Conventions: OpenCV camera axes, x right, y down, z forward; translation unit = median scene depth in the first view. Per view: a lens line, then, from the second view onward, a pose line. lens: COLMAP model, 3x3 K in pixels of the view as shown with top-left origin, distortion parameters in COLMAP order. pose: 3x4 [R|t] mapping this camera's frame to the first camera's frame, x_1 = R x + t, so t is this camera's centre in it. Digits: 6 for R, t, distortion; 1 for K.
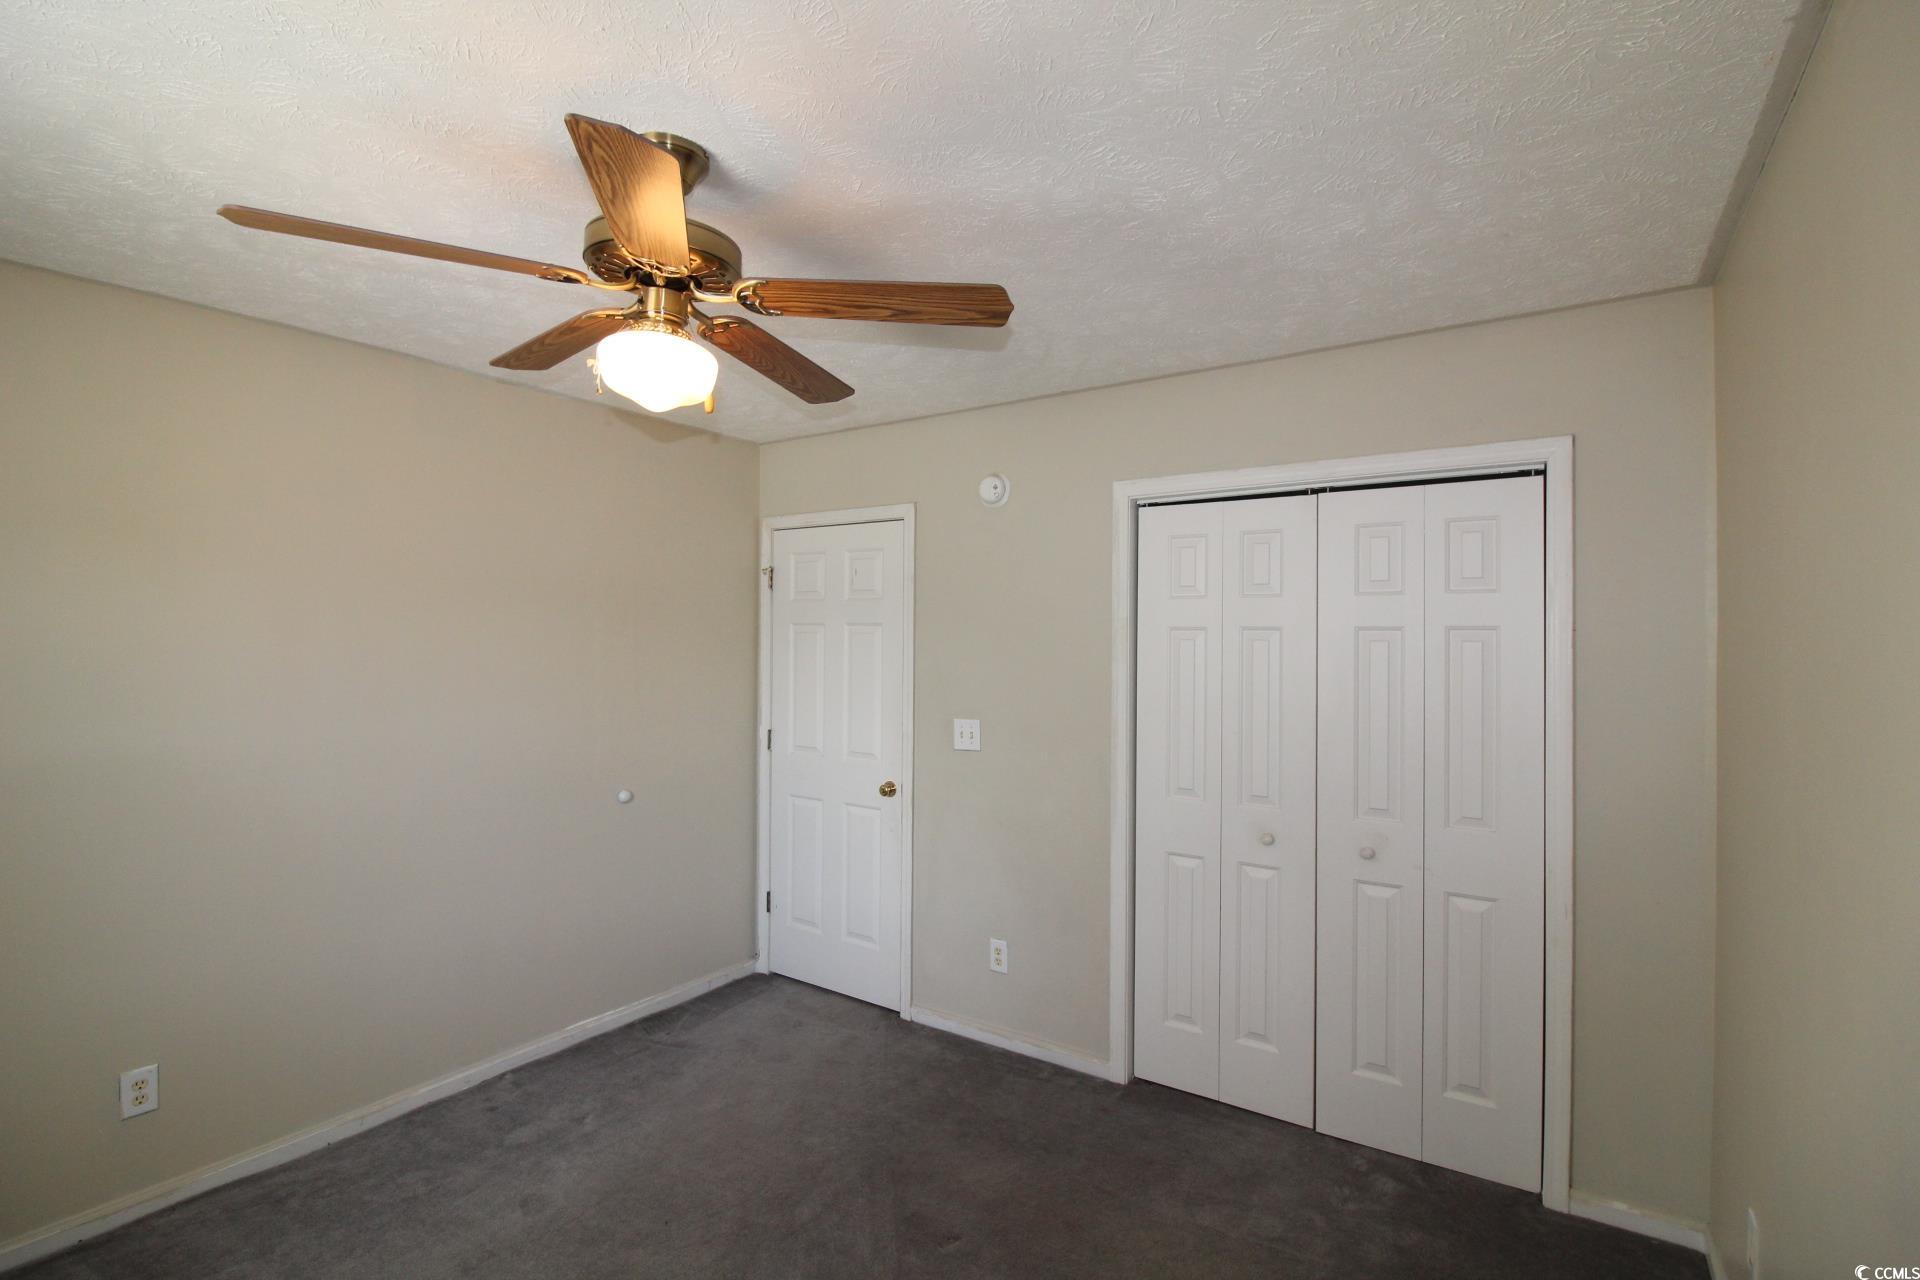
lens RADIAL K [[886.3, 0, 975.8], [0, 886.3, 645.6], [0, 0, 1]] dist [-0.002666, -0.010851]
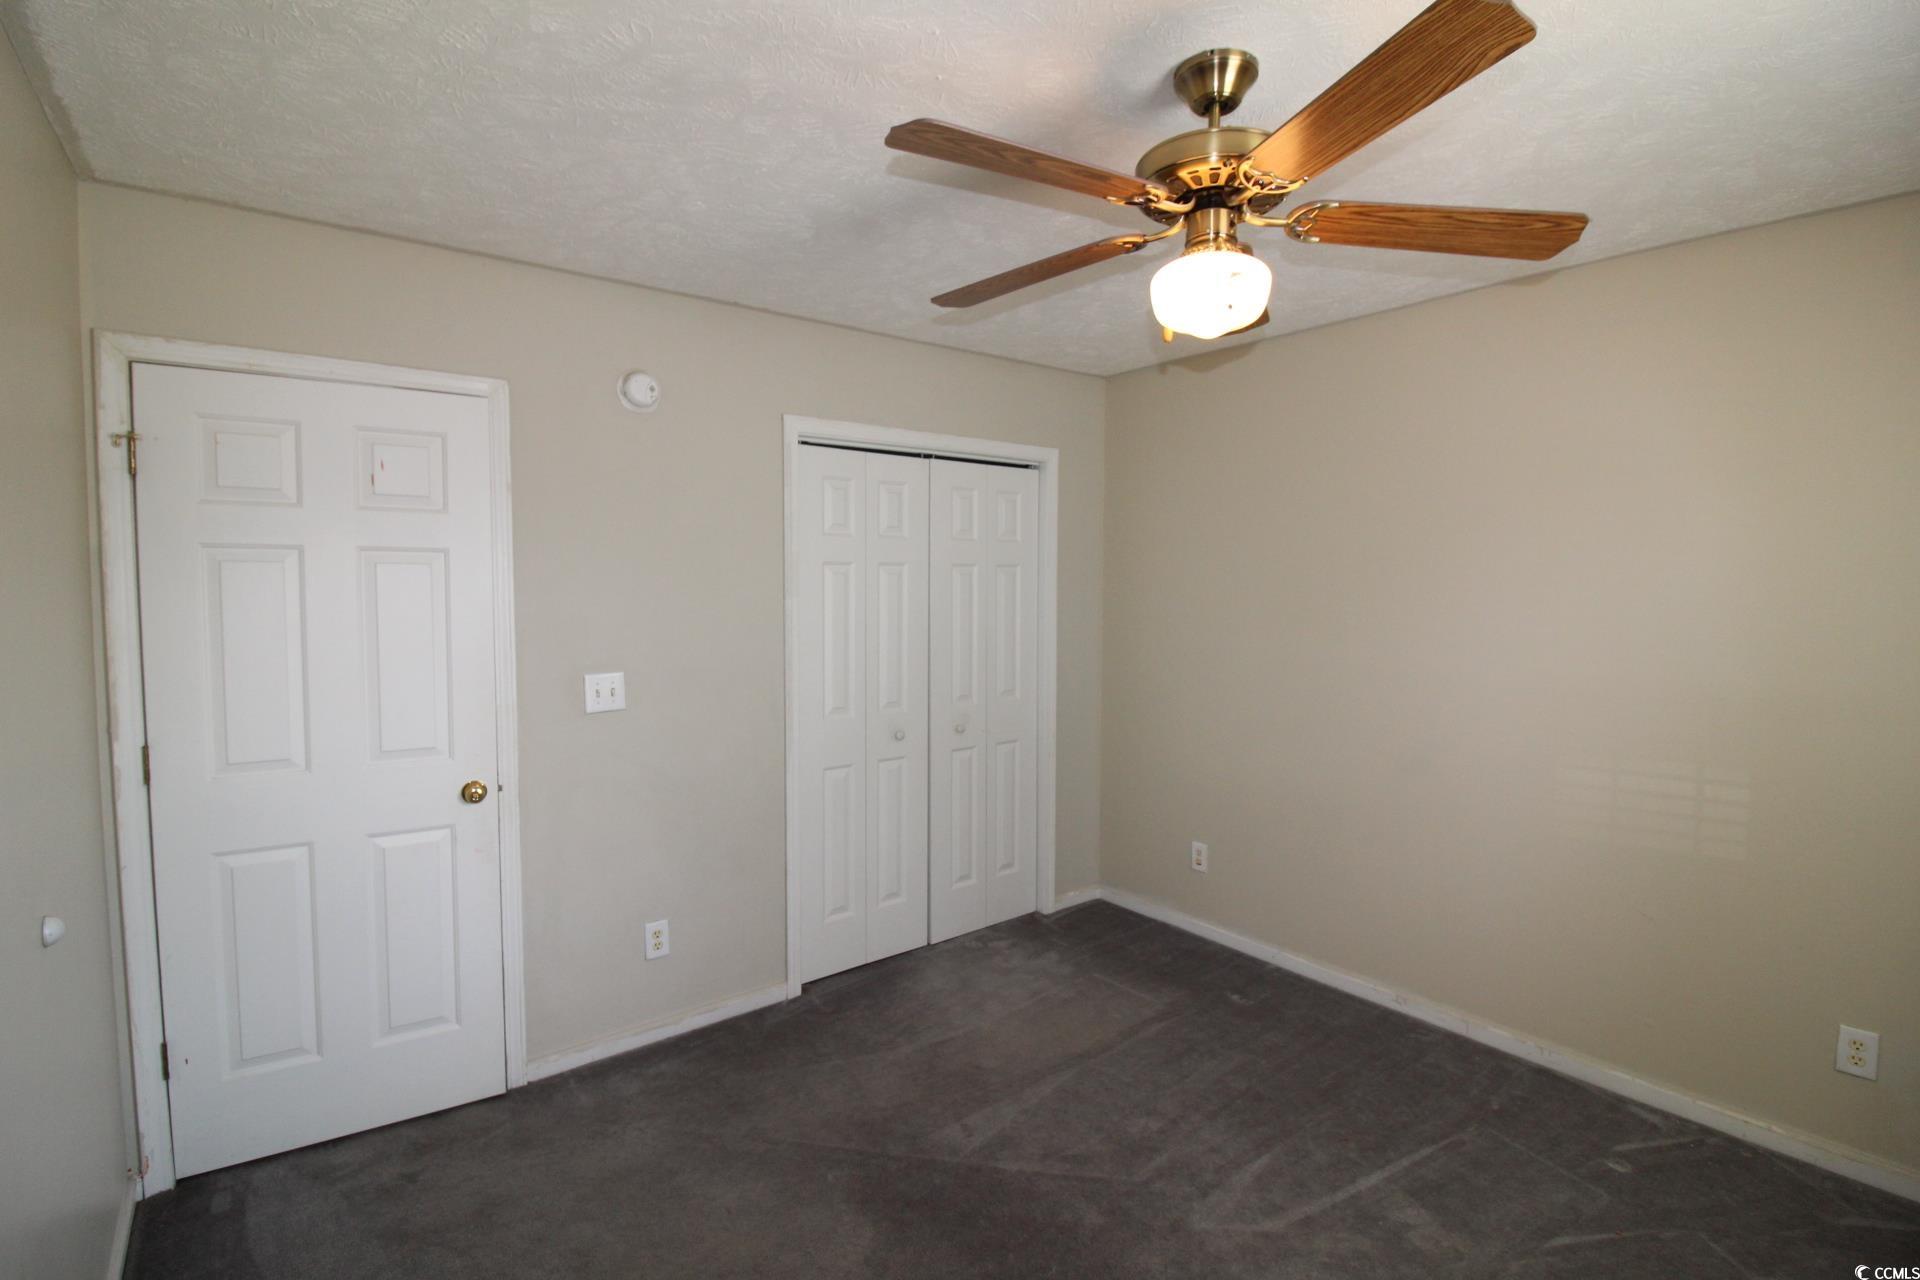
lens RADIAL K [[886.3, 0, 972.4], [0, 886.3, 644.1], [0, 0, 1]] dist [-0.002666, -0.010851]
pose [[0.306769, -0.077823, 0.948597, -0.682281], [0.003341, 0.996734, 0.080691, -0.006456], [-0.951778, -0.021584, 0.306027, 0.450806]]
